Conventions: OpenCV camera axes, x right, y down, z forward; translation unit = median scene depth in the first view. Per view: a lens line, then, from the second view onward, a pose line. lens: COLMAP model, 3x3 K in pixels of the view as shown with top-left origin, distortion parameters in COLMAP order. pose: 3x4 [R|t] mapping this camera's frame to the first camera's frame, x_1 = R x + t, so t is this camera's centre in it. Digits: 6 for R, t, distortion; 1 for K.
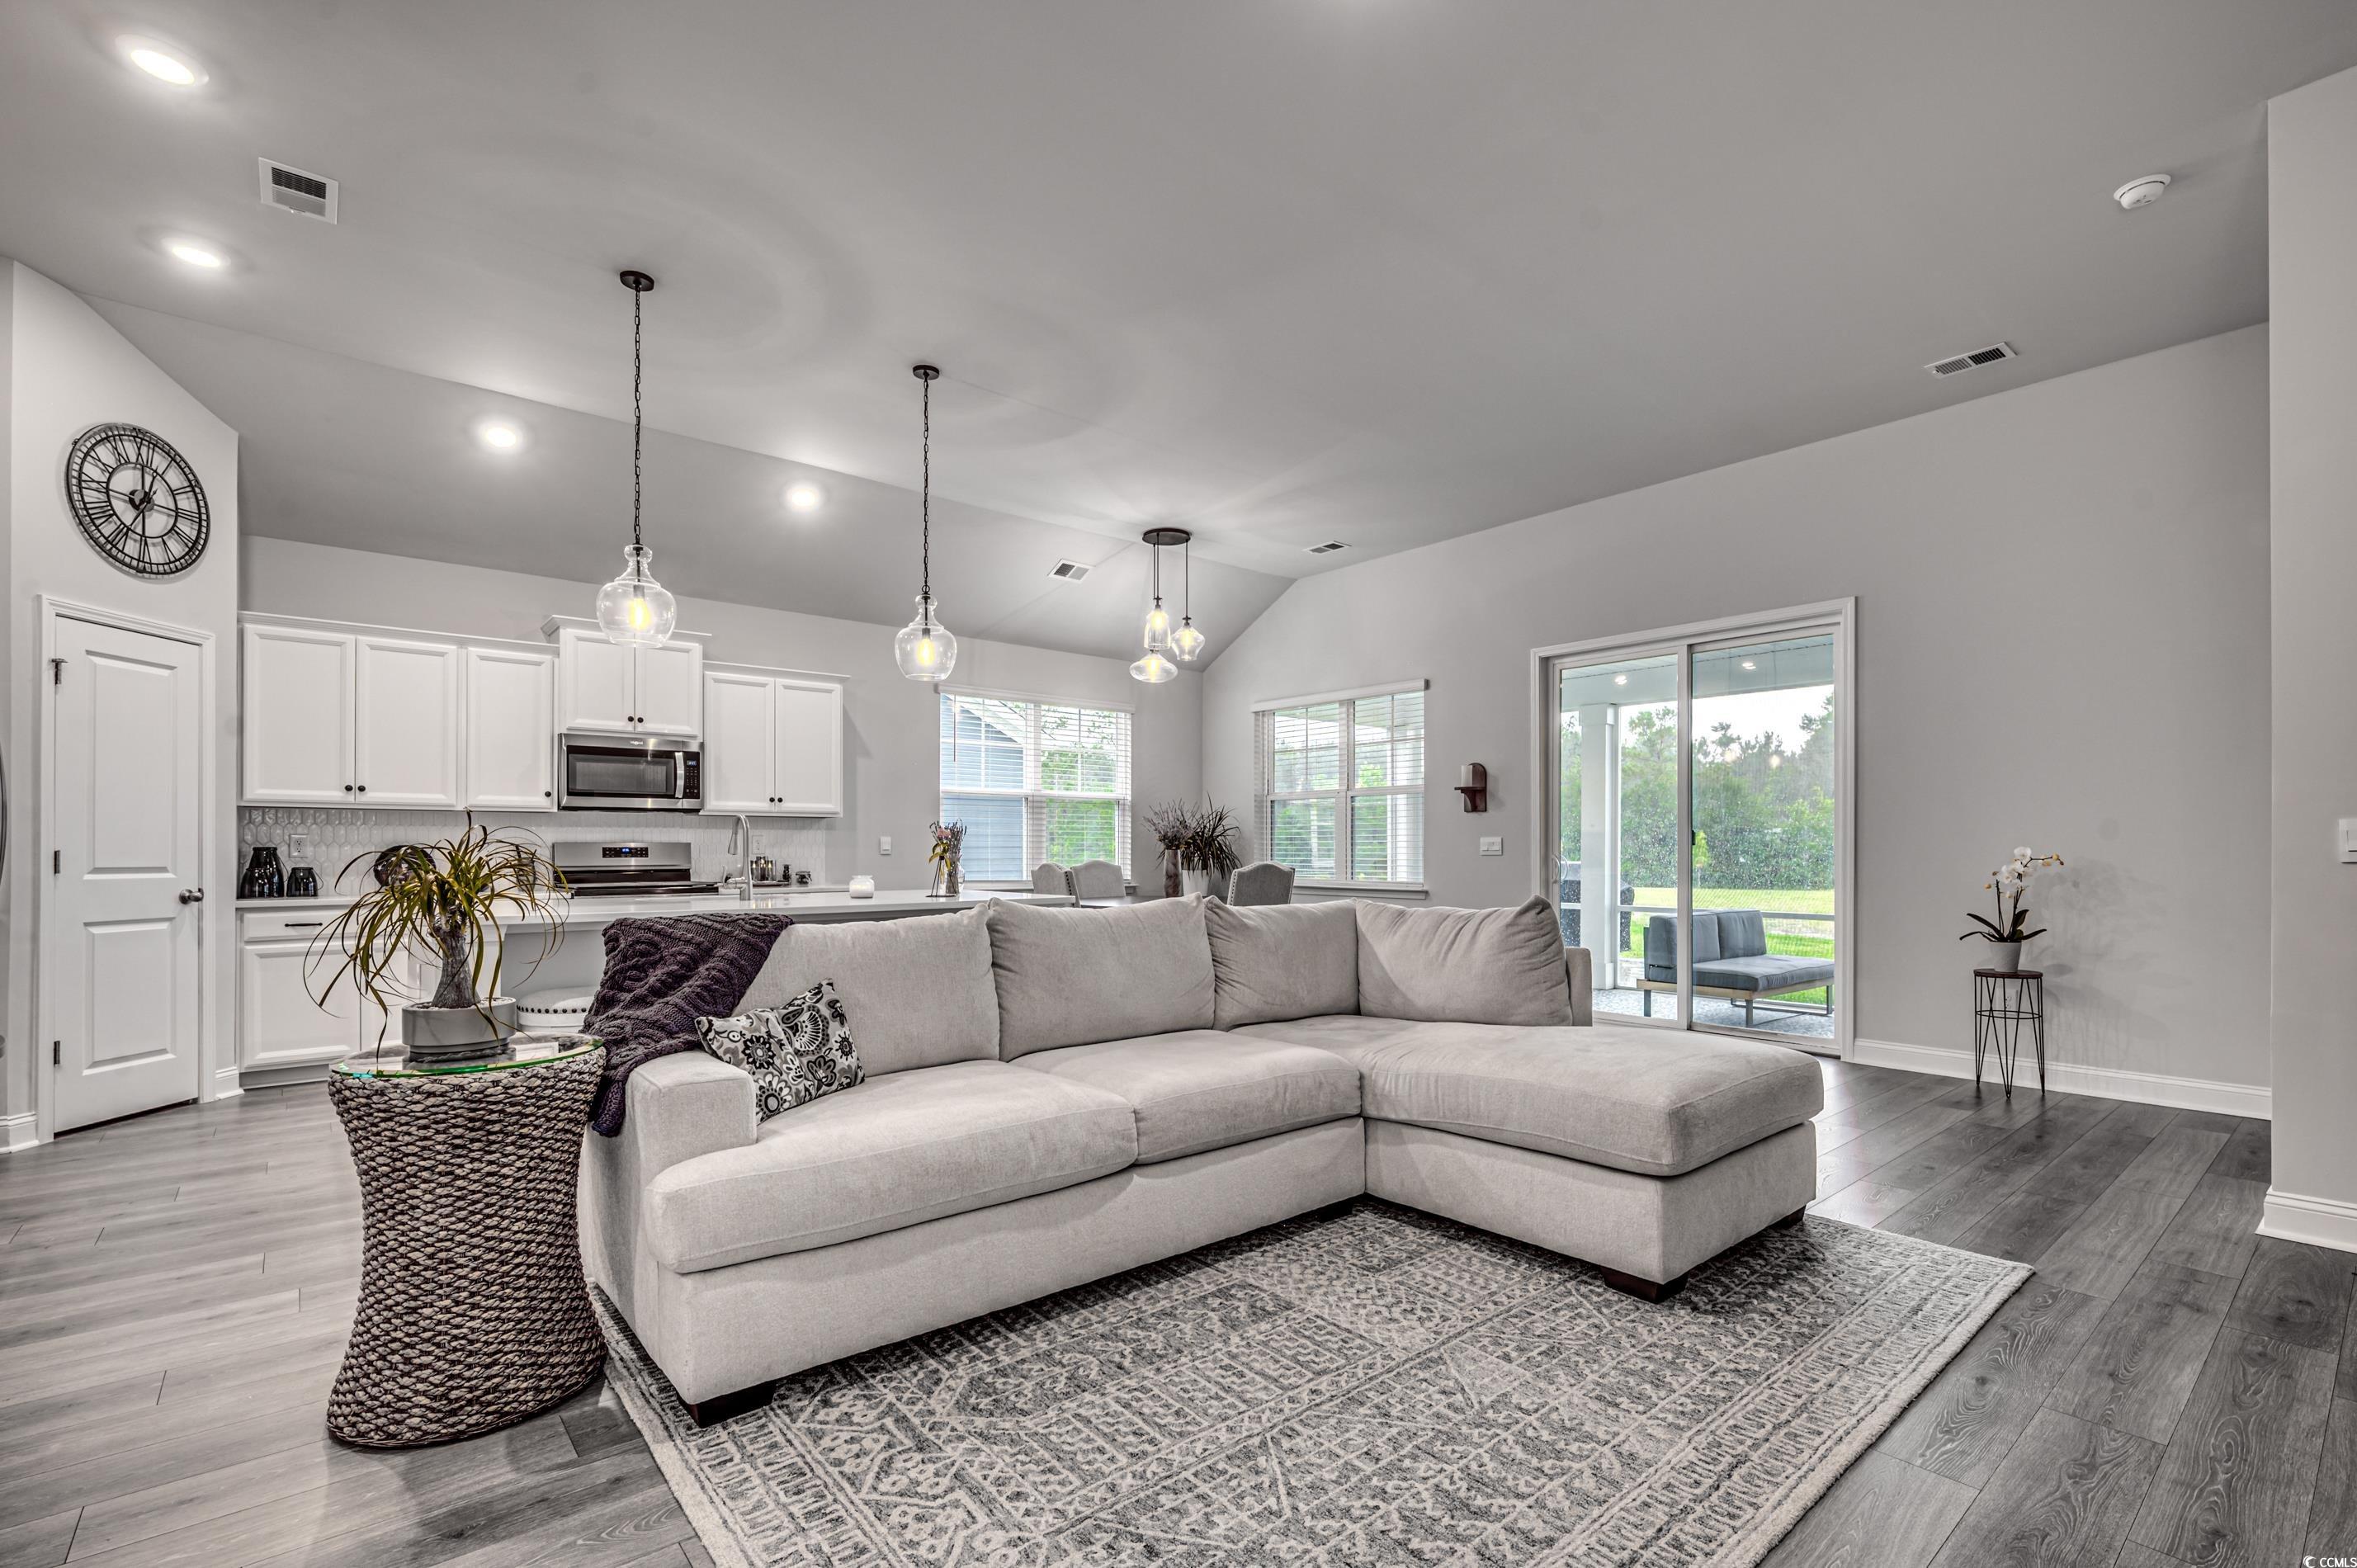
lens RADIAL K [[1069.7, 0, 1189.9], [0, 1069.7, 843.6], [0, 0, 1]] dist [0.000758, 0.000215]
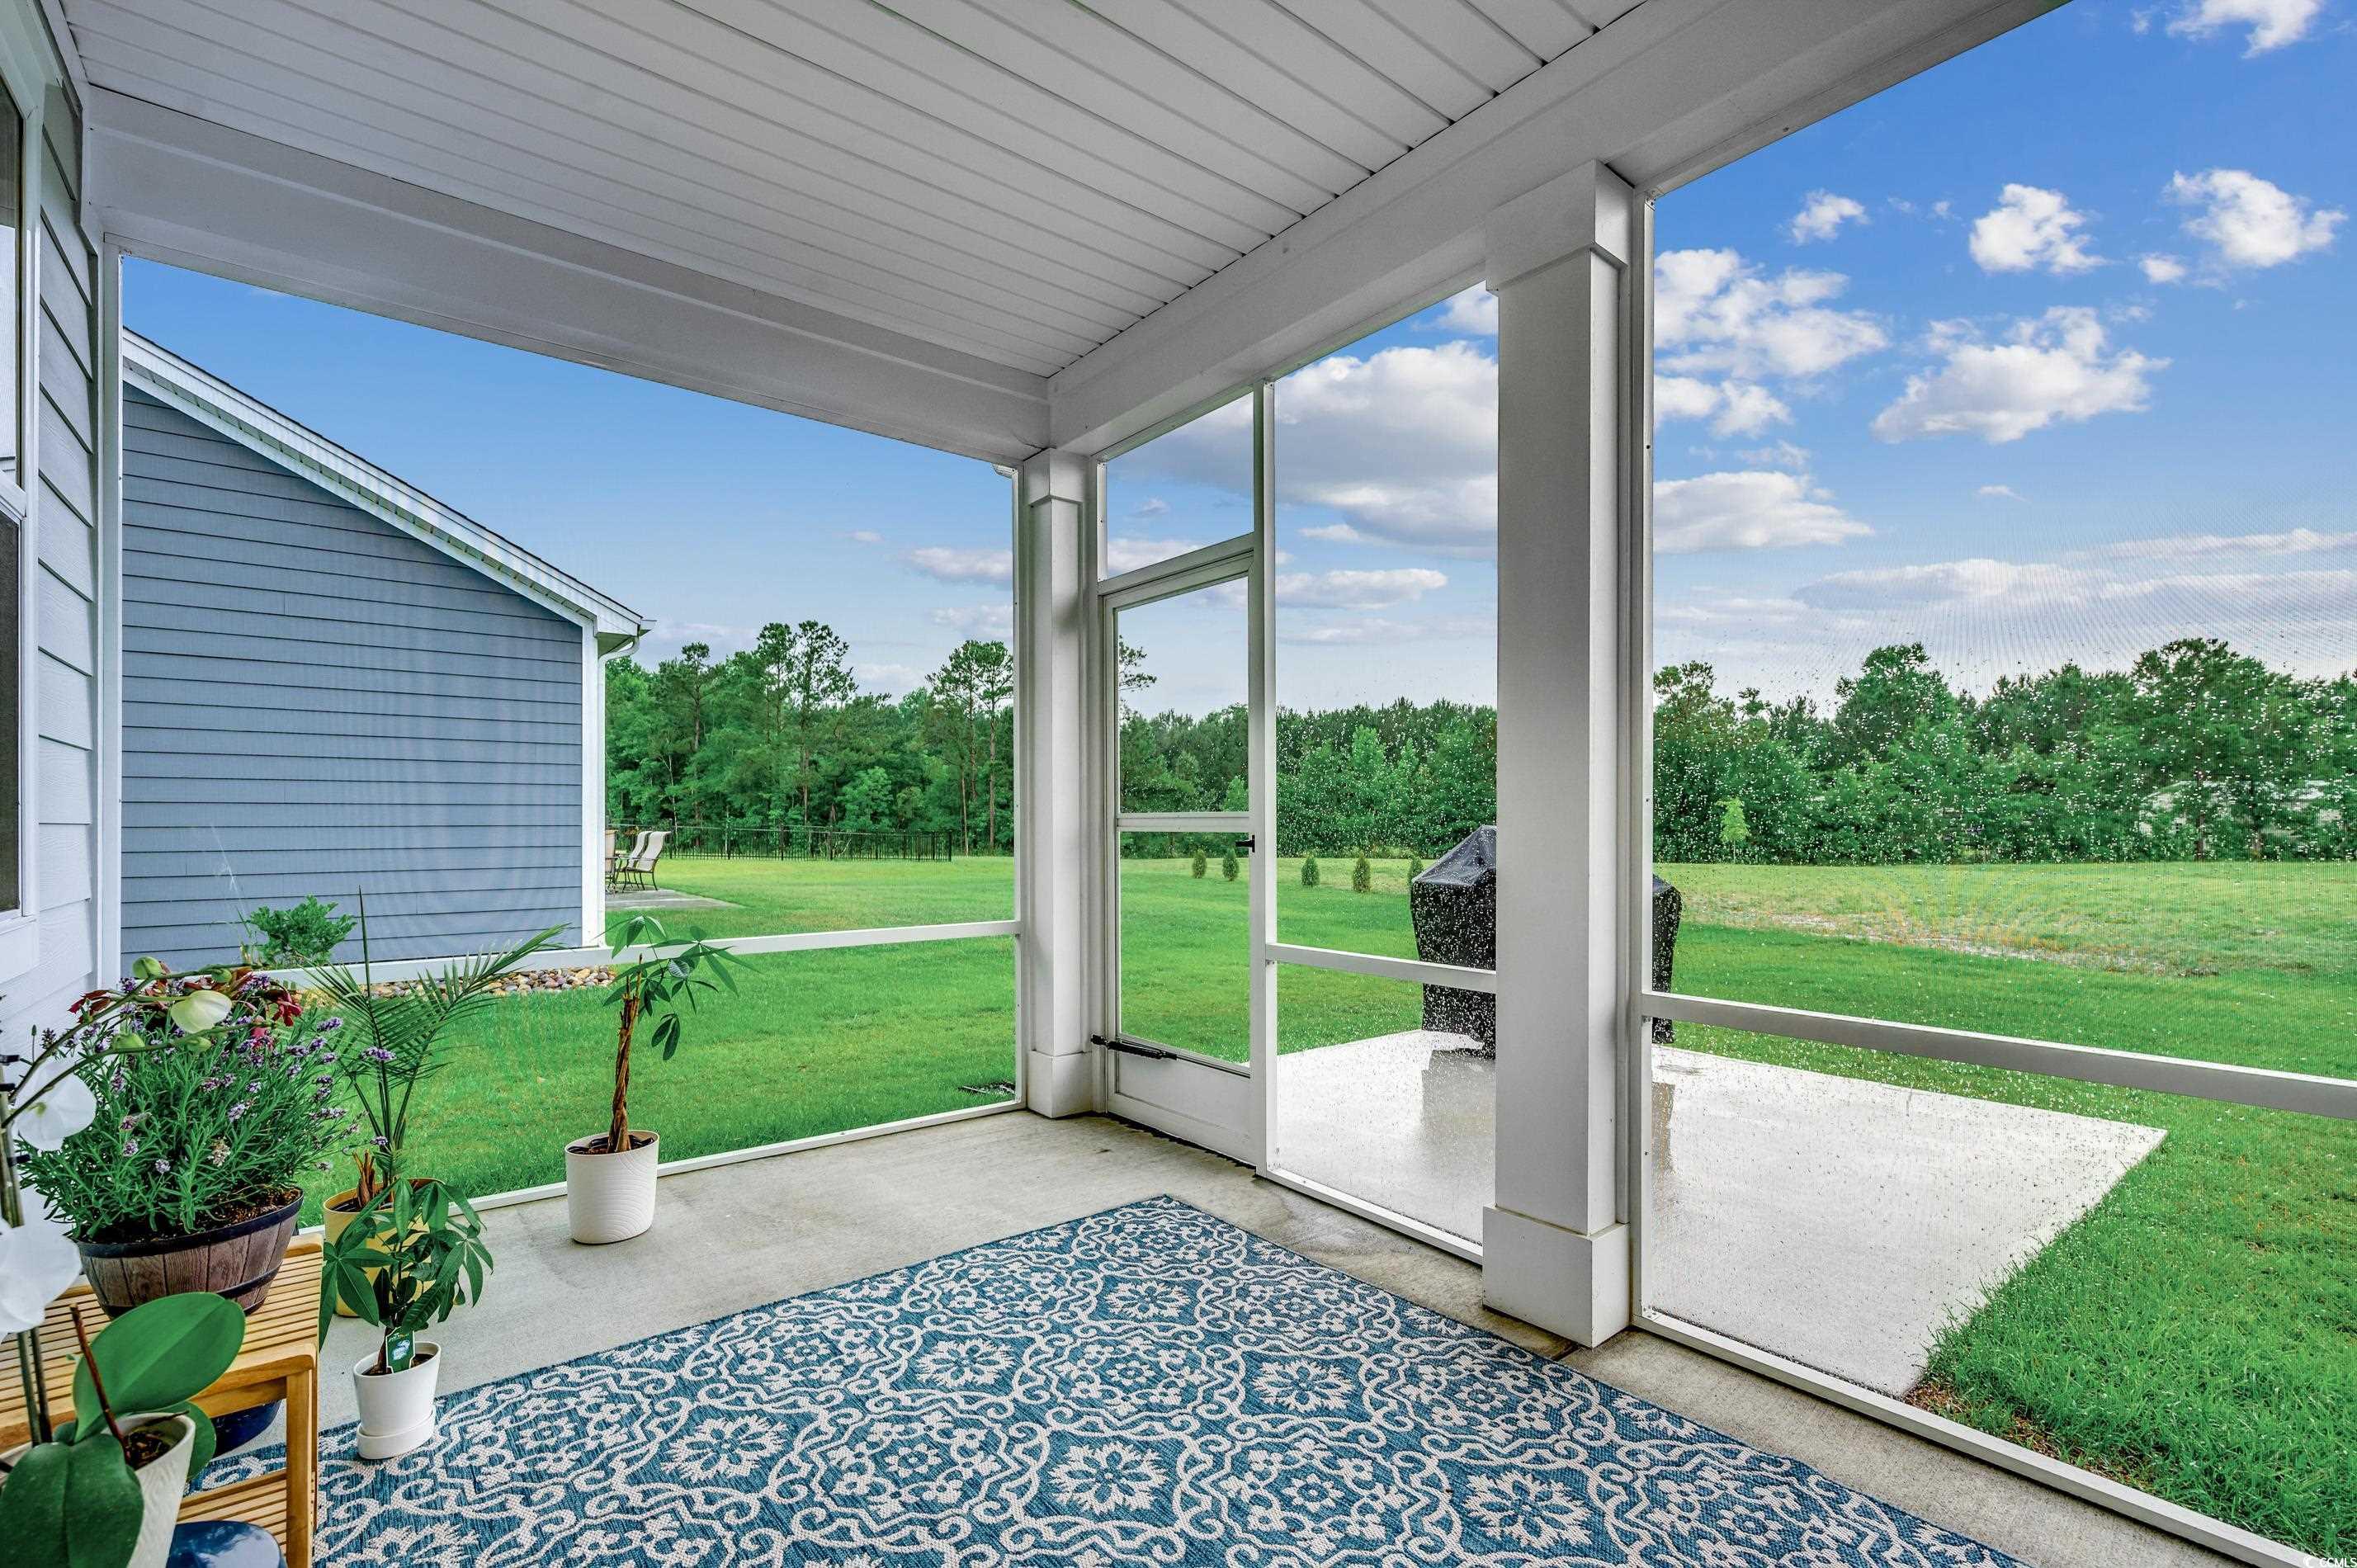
lens RADIAL K [[1047.8, 0, 1180.1], [0, 1047.8, 813.6], [0, 0, 1]] dist [-0.000639, -0.000130]
pose [[0.999465, -0.000343, -0.032711, 0.508460], [0.000260, 0.999997, -0.002561, 0.027429], [0.032712, 0.002552, 0.999462, 1.274981]]
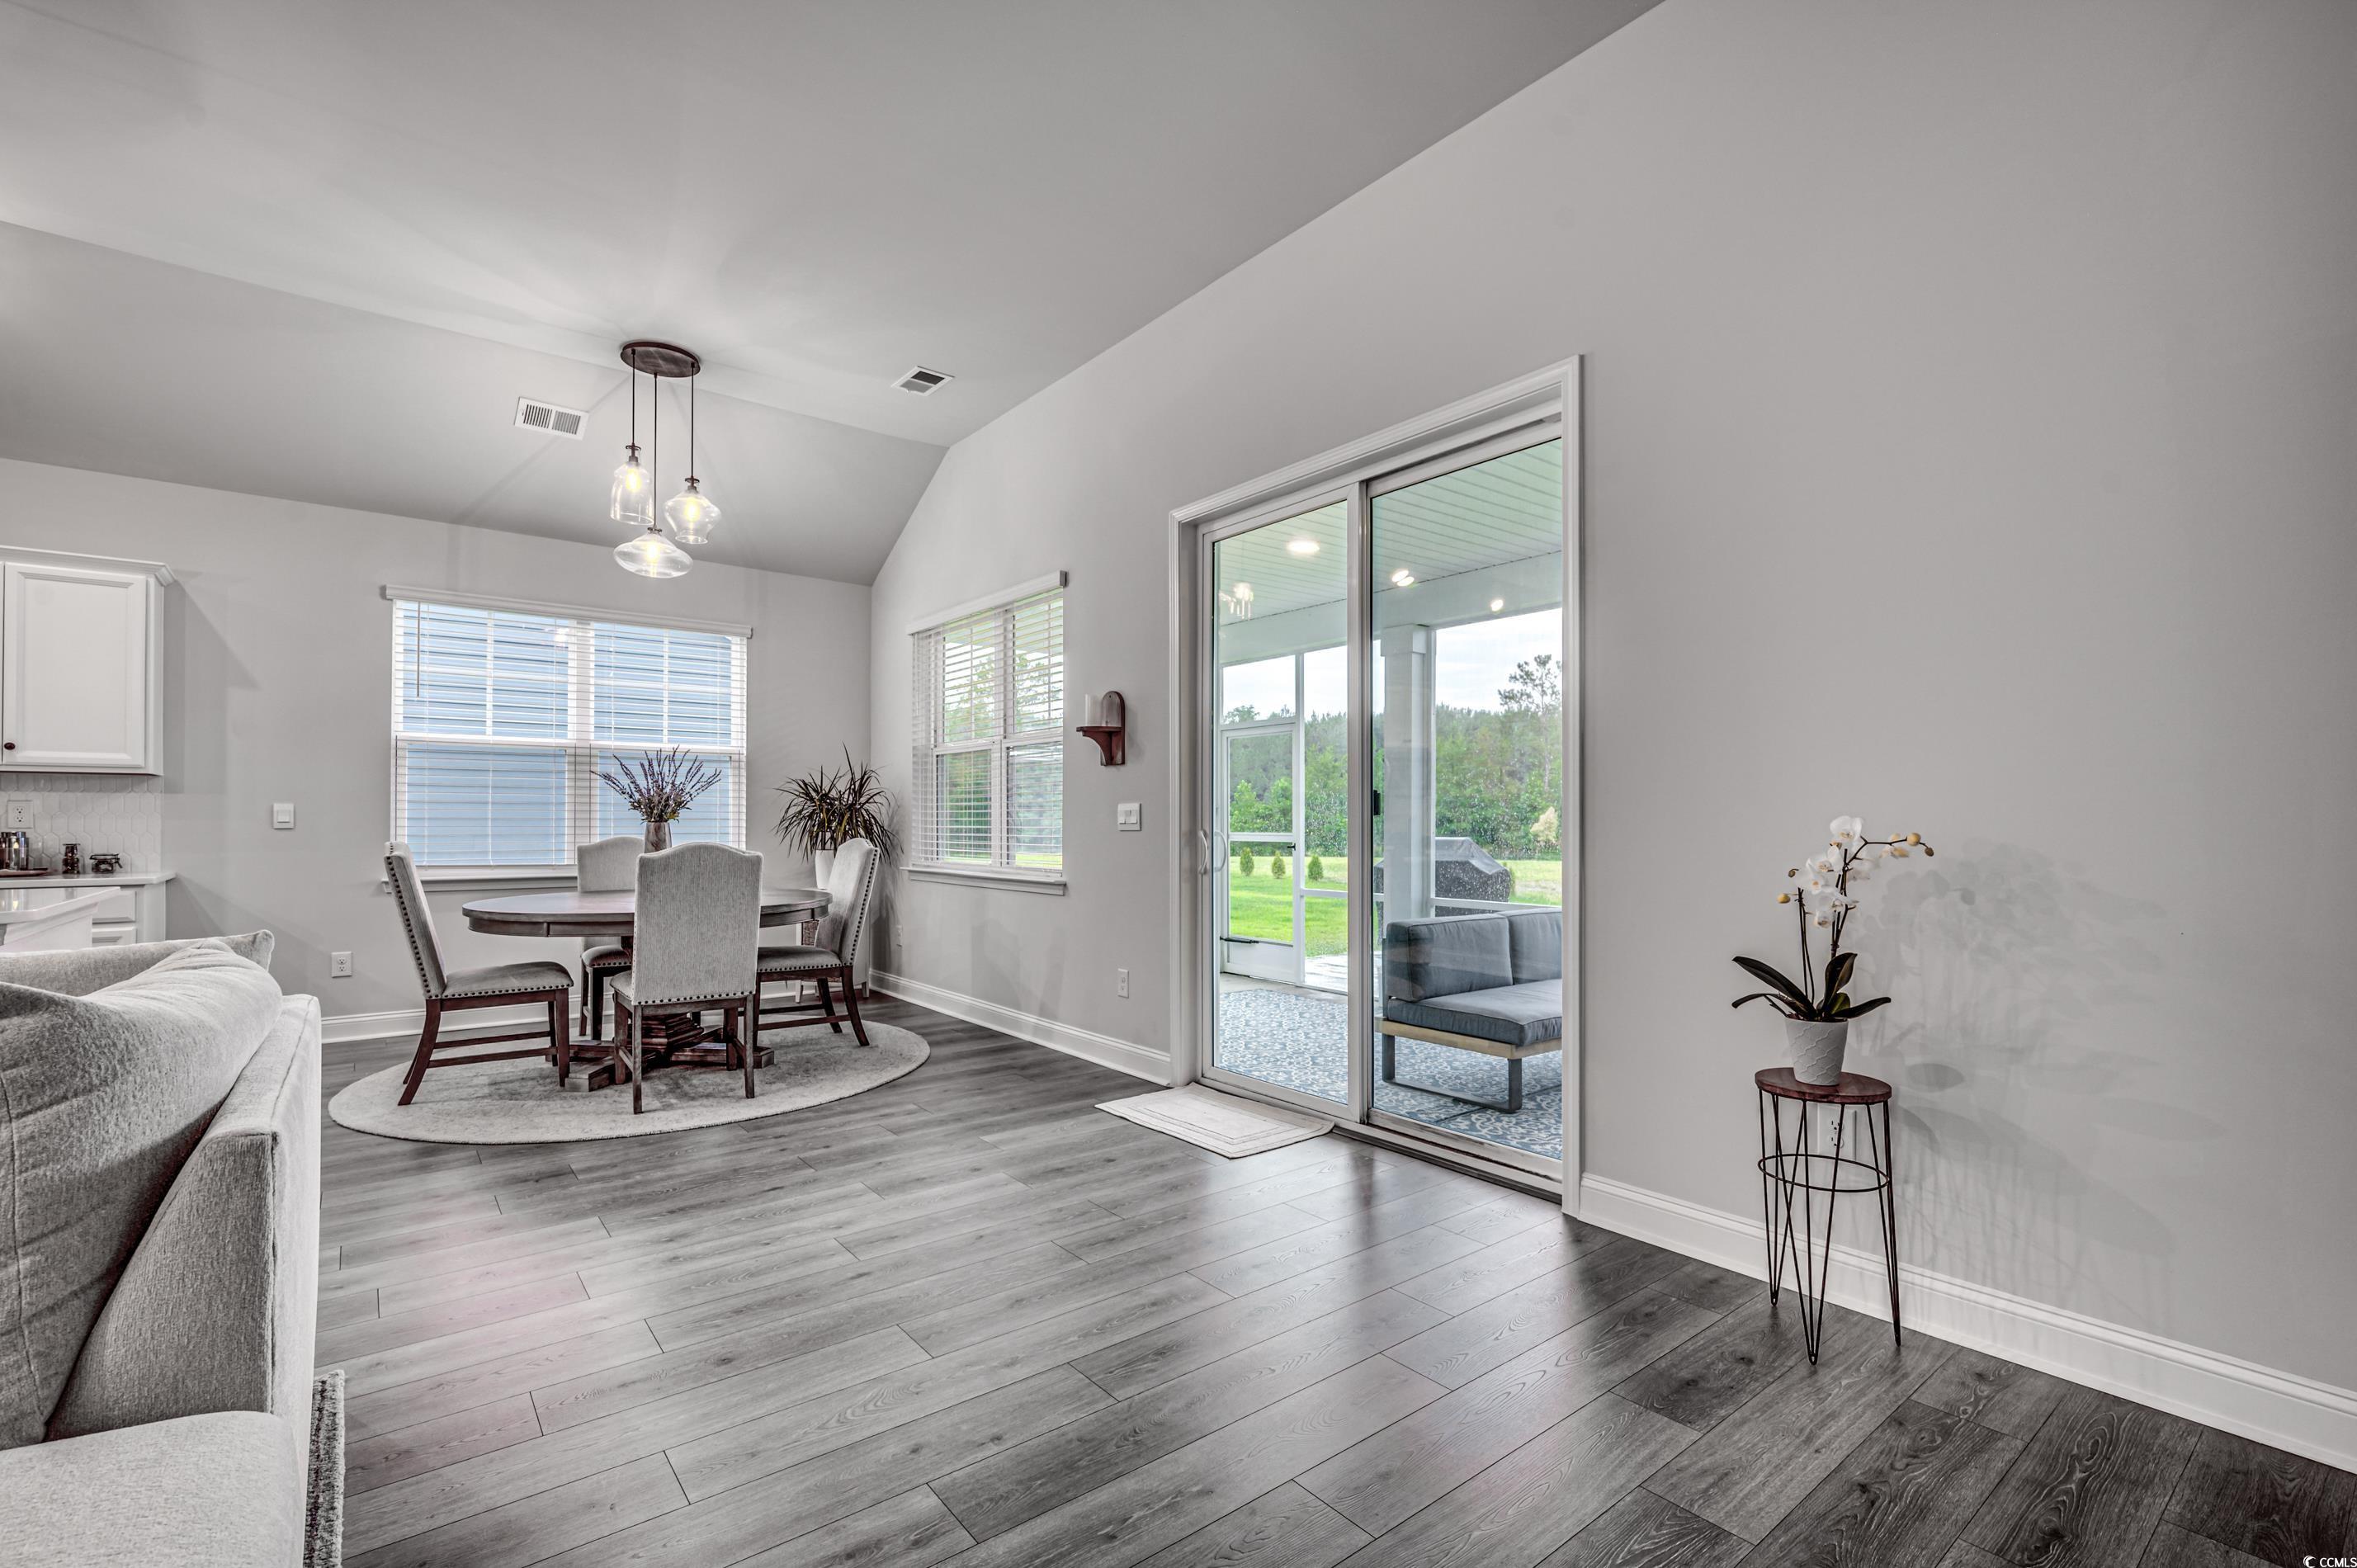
lens RADIAL K [[1047.8, 0, 1180.1], [0, 1047.8, 813.6], [0, 0, 1]] dist [-0.000639, -0.000130]
pose [[0.999338, 0.000314, -0.036386, 0.427210], [-0.000443, 0.999994, -0.003542, 0.003314], [0.036385, 0.003555, 0.999332, 0.453183]]
